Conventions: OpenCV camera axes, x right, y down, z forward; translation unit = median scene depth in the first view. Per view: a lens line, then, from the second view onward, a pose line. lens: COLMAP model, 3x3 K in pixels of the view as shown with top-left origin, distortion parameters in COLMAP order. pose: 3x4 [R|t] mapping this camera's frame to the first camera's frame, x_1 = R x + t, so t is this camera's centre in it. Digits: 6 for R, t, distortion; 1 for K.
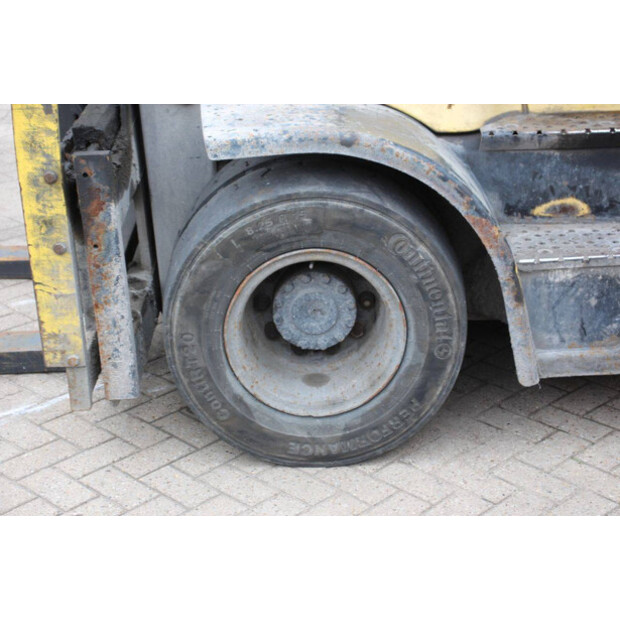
lens RADIAL K [[1261.9, 0, 299.4], [0, 1261.9, 303.9], [0, 0, 1]] dist [0.210016, 0.000000]
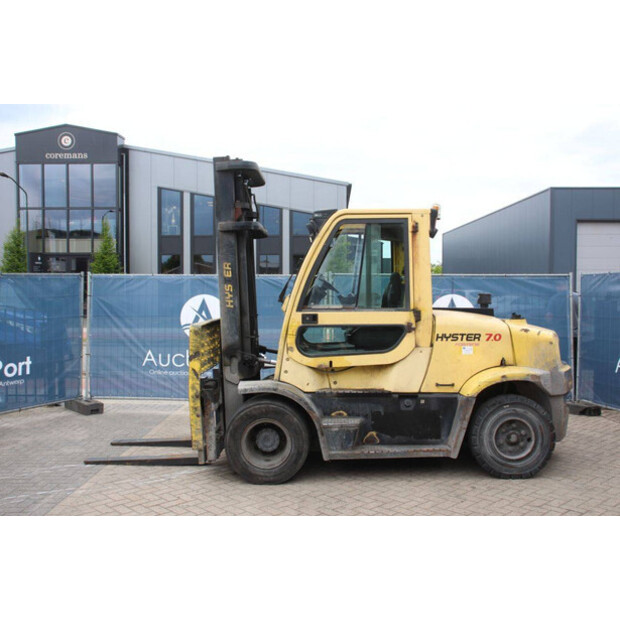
lens RADIAL K [[657.4, 0, 305.5], [0, 657.4, 314.4], [0, 0, 1]] dist [-0.049270, 0.000000]
pose [[0.999294, 0.012649, -0.035374, 0.181964], [-0.024283, 0.935952, -0.351290, 0.326540], [0.028665, 0.351901, 0.935598, -0.856192]]
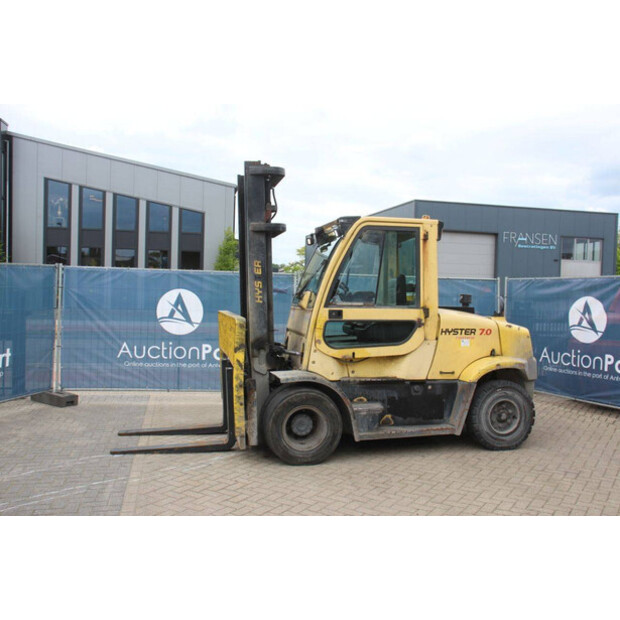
lens RADIAL K [[624.6, 0, 309.8], [0, 624.6, 311.8], [0, 0, 1]] dist [-0.086261, 0.000000]
pose [[0.976675, 0.026473, 0.213083, -0.388092], [0.049612, 0.937697, -0.343895, 0.345270], [-0.208911, 0.346445, 0.914512, -0.882191]]
